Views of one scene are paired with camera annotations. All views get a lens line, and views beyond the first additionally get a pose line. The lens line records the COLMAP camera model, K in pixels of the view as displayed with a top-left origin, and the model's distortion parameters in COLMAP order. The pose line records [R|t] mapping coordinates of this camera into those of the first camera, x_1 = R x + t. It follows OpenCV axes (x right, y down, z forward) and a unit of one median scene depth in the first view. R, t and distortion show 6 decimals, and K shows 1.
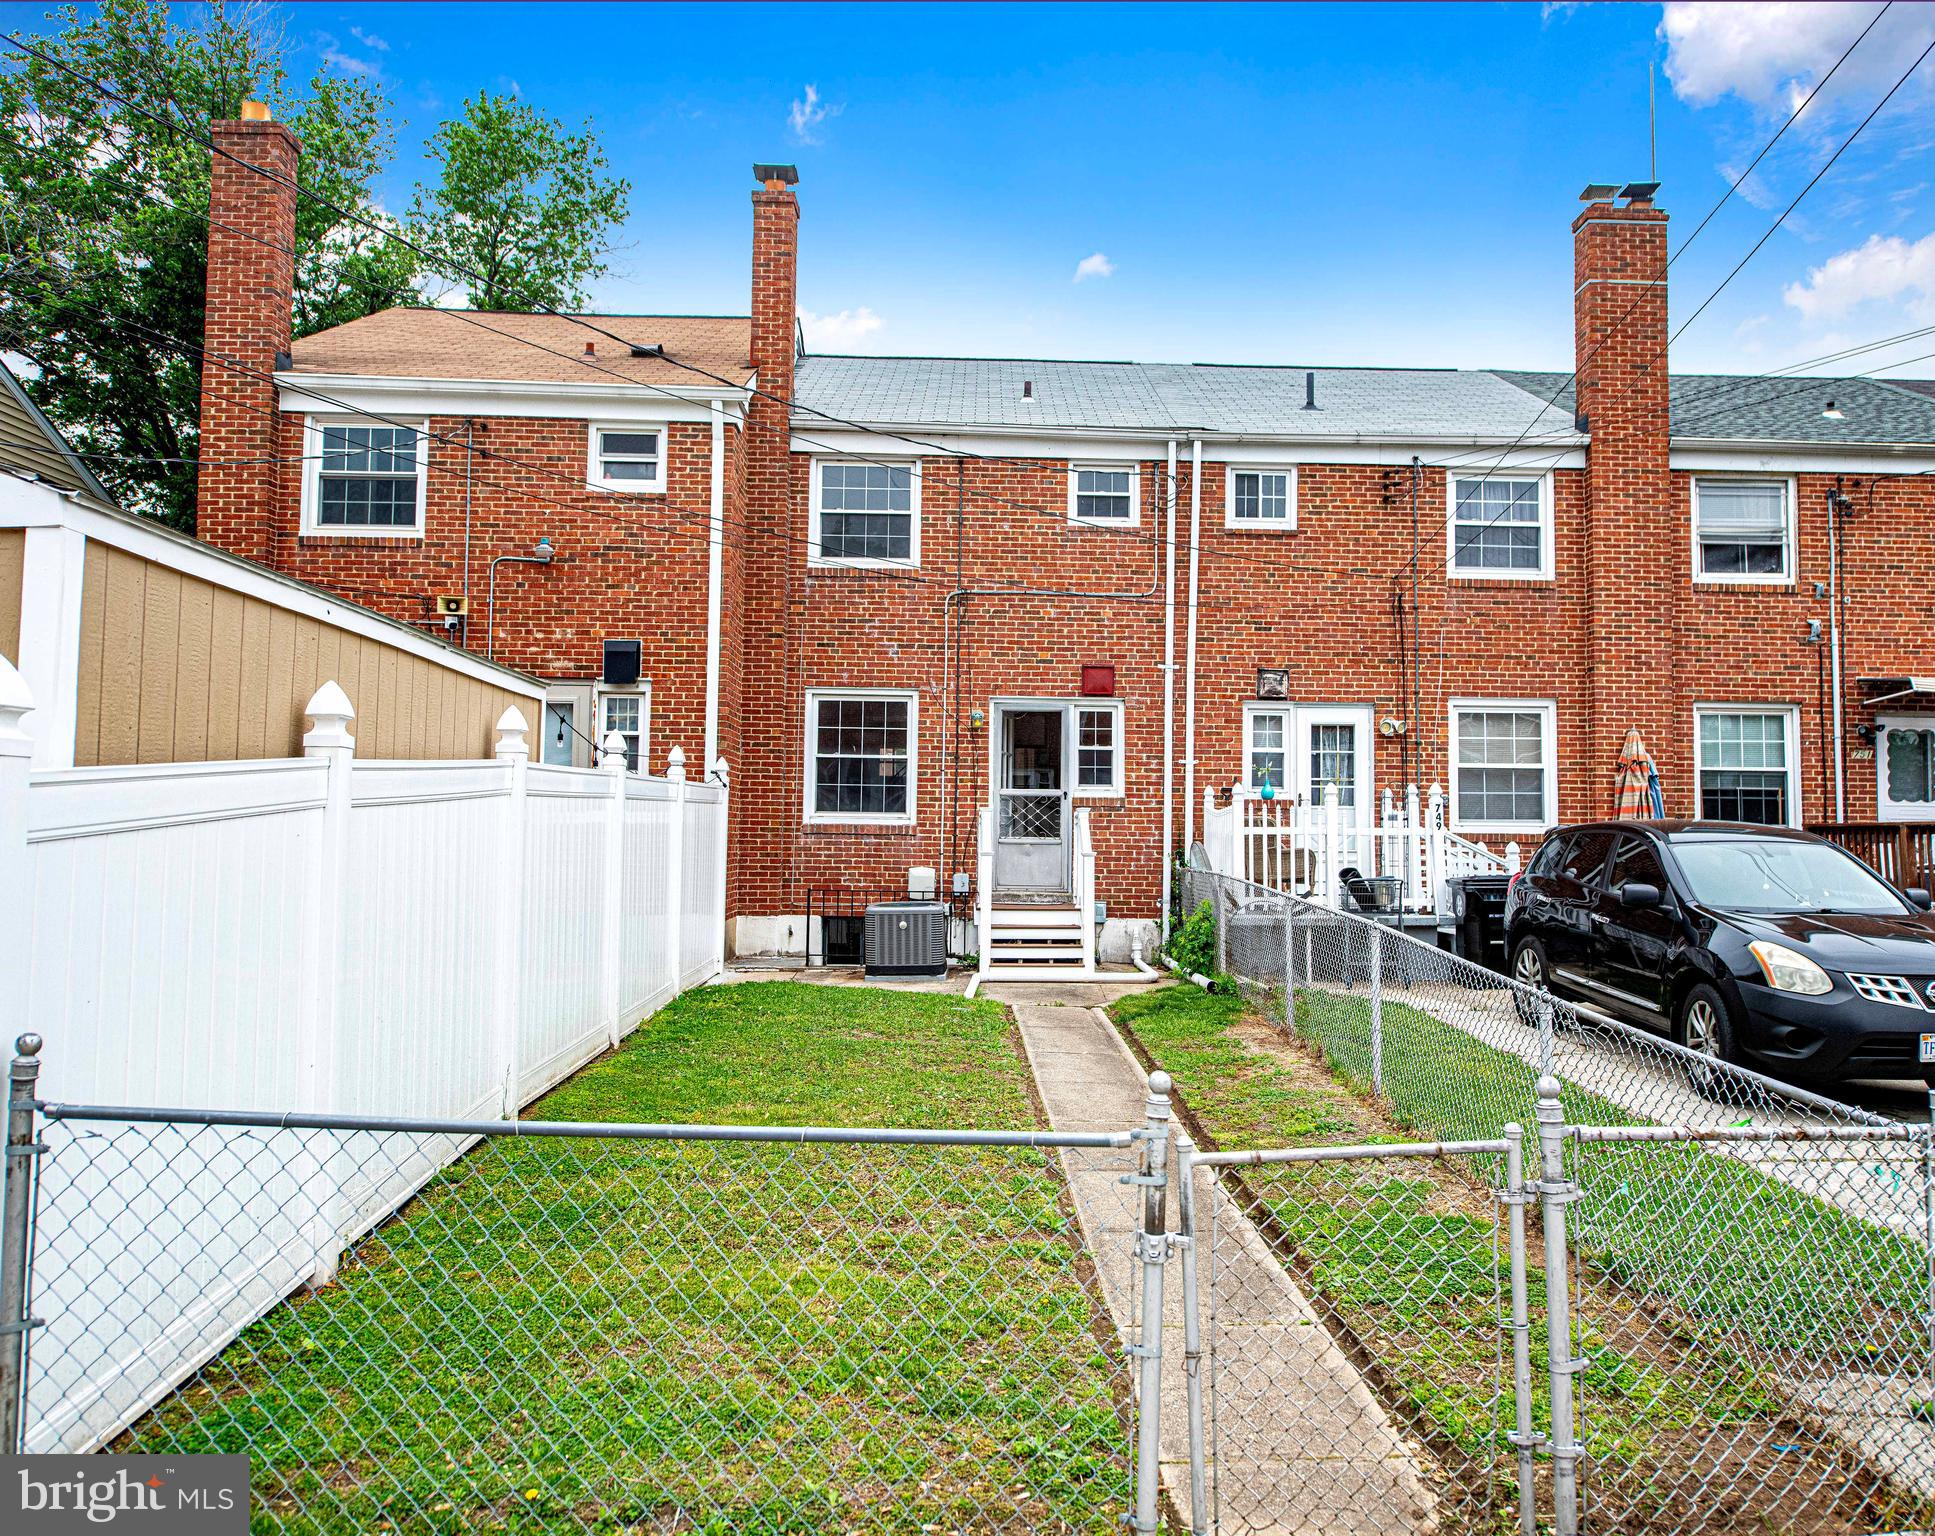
lens RADIAL K [[1439.5, 0, 967.5], [0, 1439.5, 768.0], [0, 0, 1]] dist [0.001123, 0.000034]
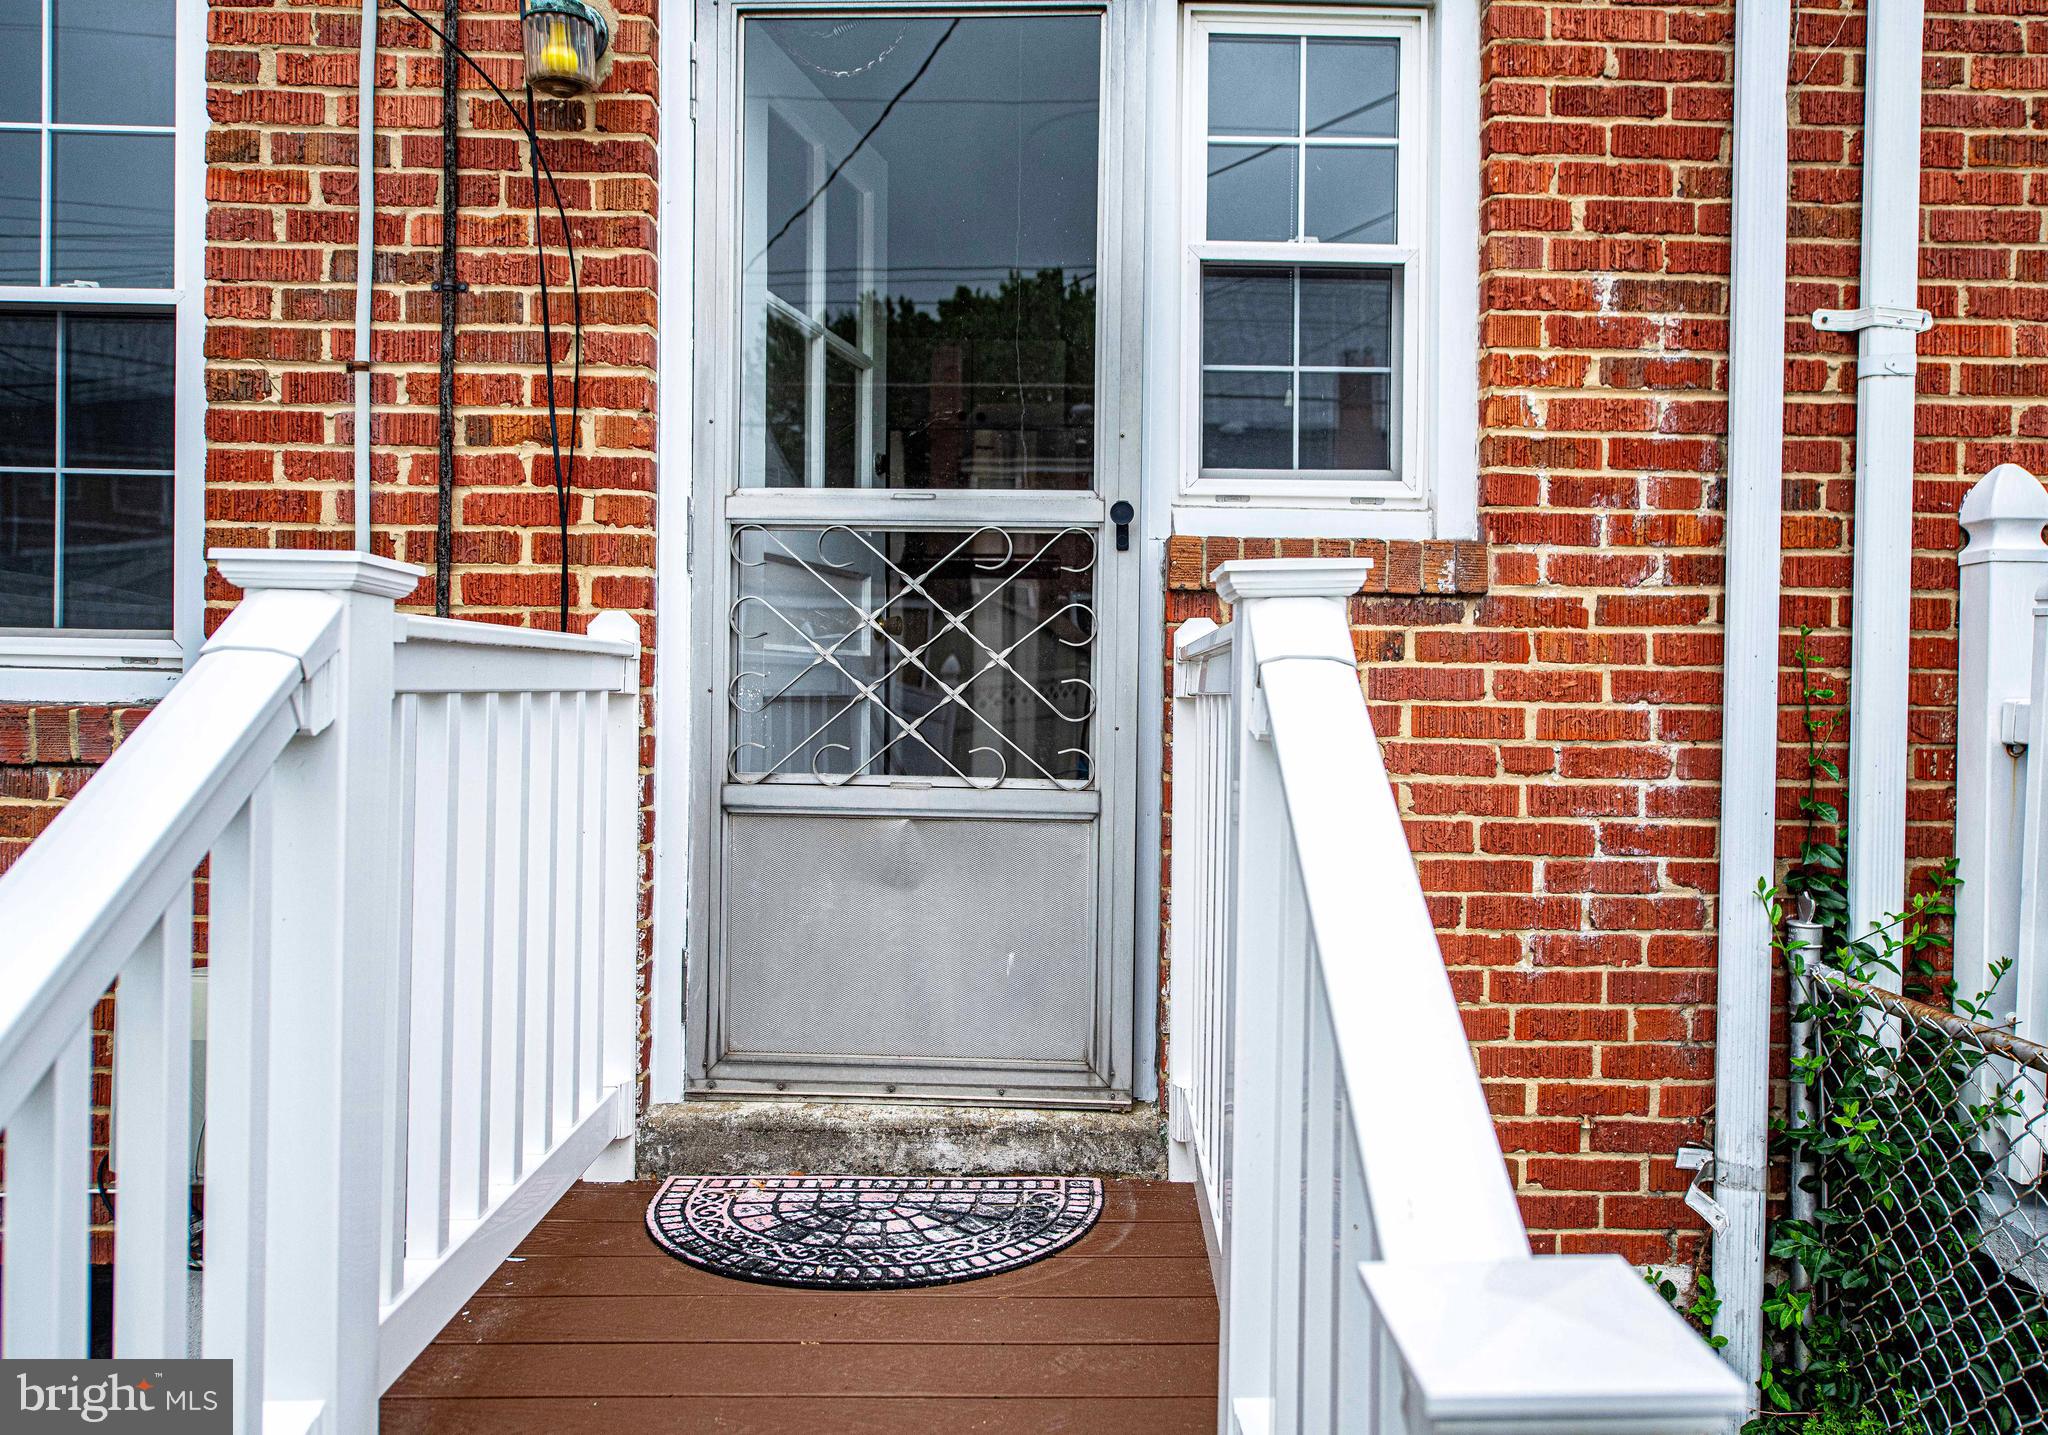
lens RADIAL K [[1445.4, 0, 1023.0], [0, 1445.4, 583.5], [0, 0, 1]] dist [0.001911, 0.001075]
pose [[0.999997, 0.002399, 0.000398, 0.056510], [-0.002413, 0.999196, 0.040027, 0.019138], [-0.000302, -0.040028, 0.999199, 0.835057]]
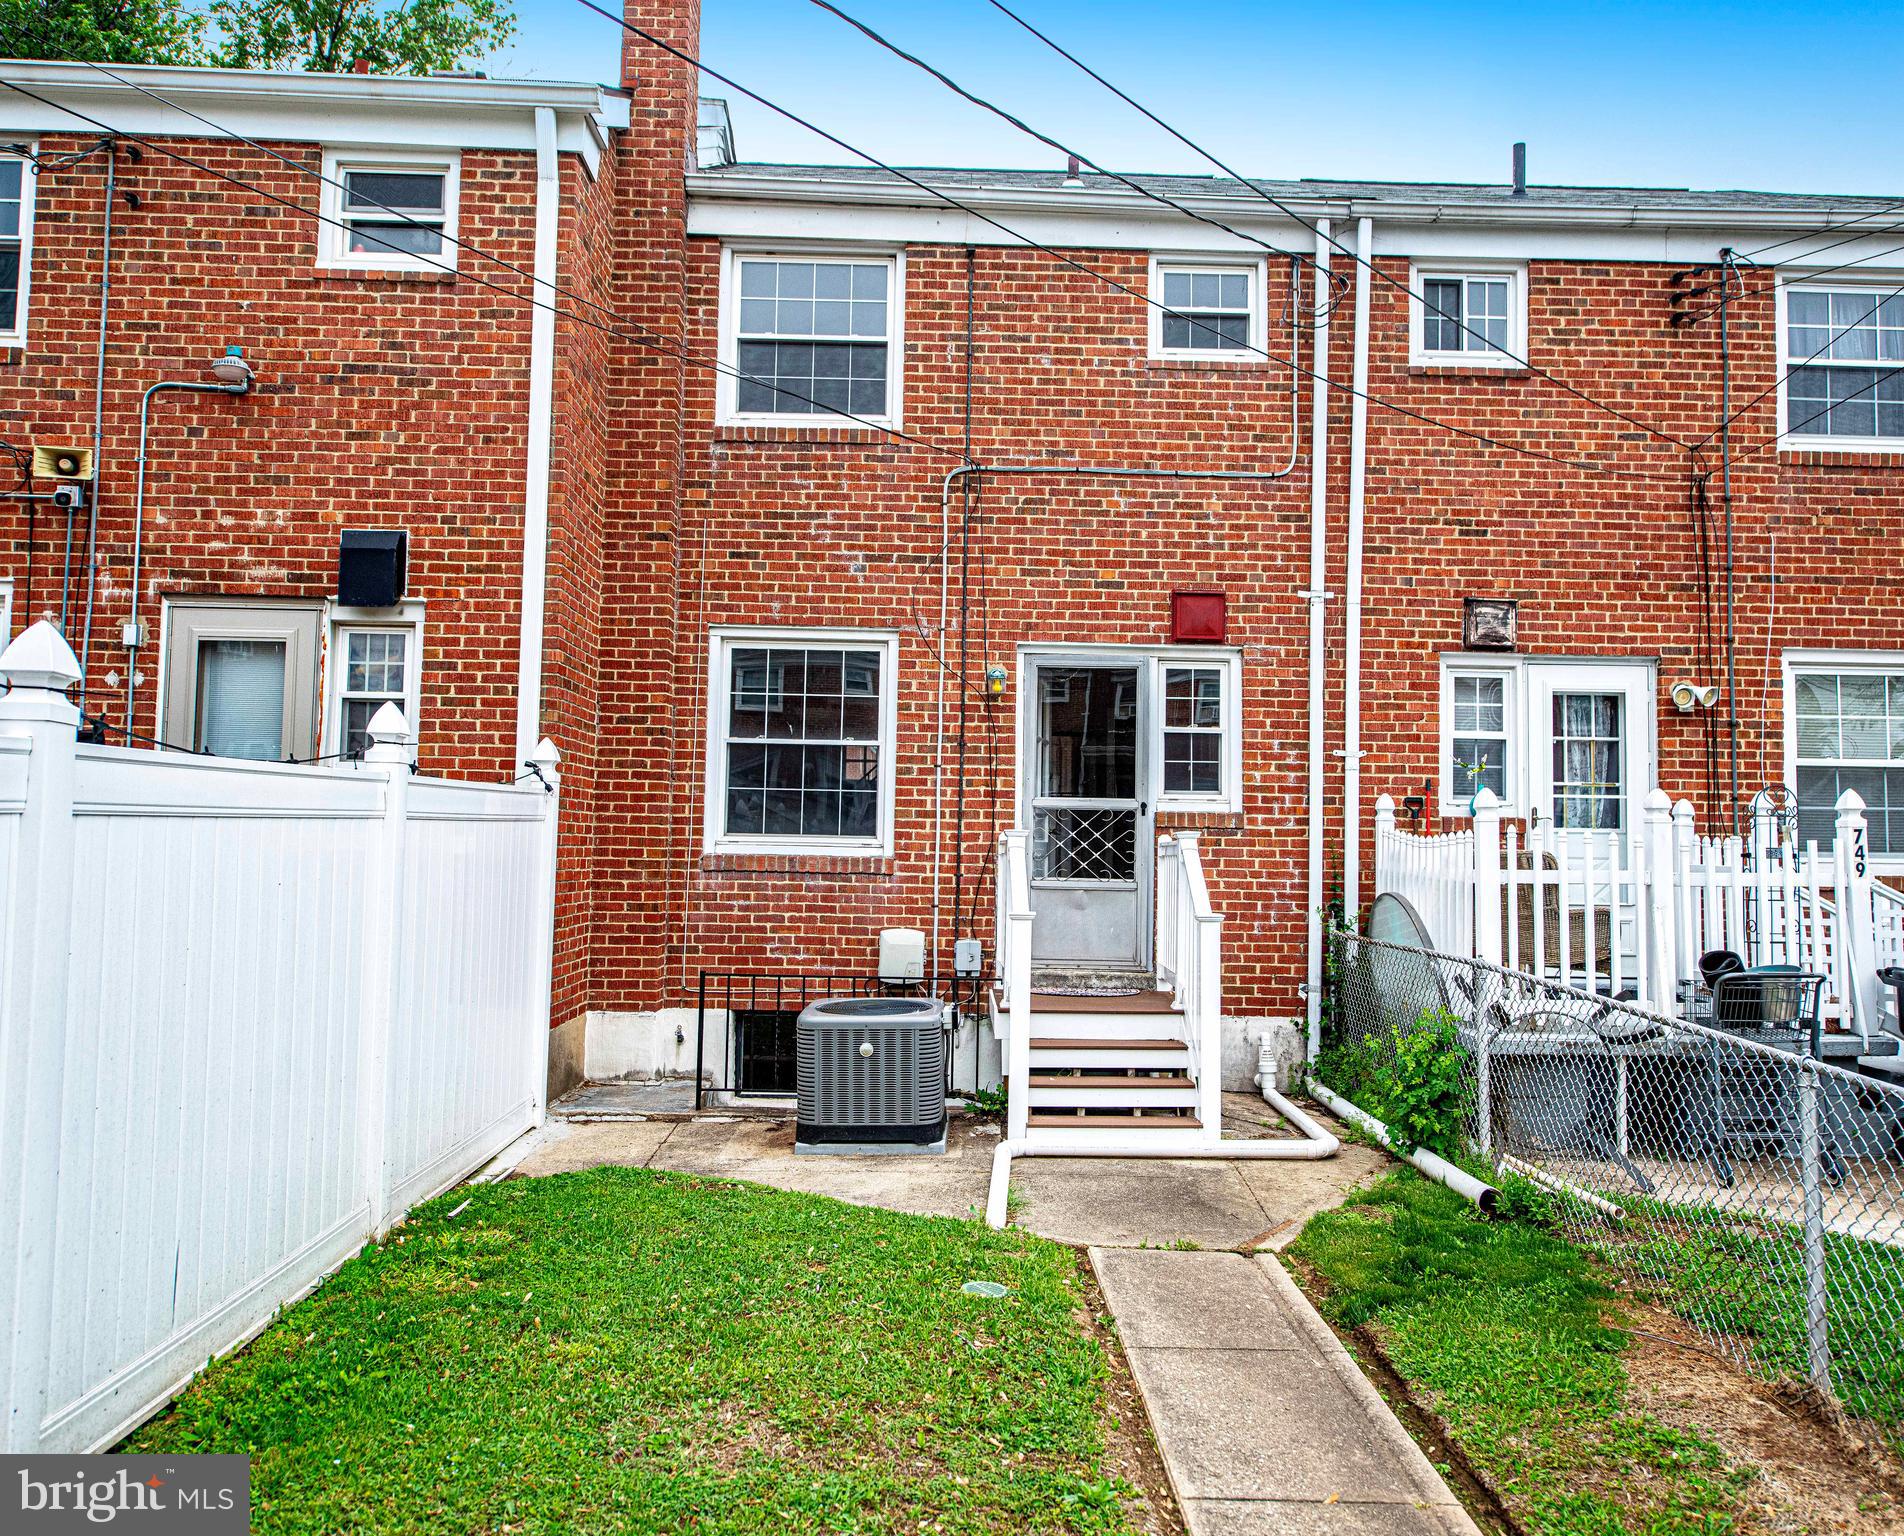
lens RADIAL K [[1440.6, 0, 952.0], [0, 1440.6, 768.0], [0, 0, 1]] dist [-0.003463, -0.000625]
pose [[0.999985, 0.005132, 0.001778, -0.012550], [-0.005119, 0.999962, -0.007121, 0.006822], [-0.001814, 0.007112, 0.999973, 0.403368]]
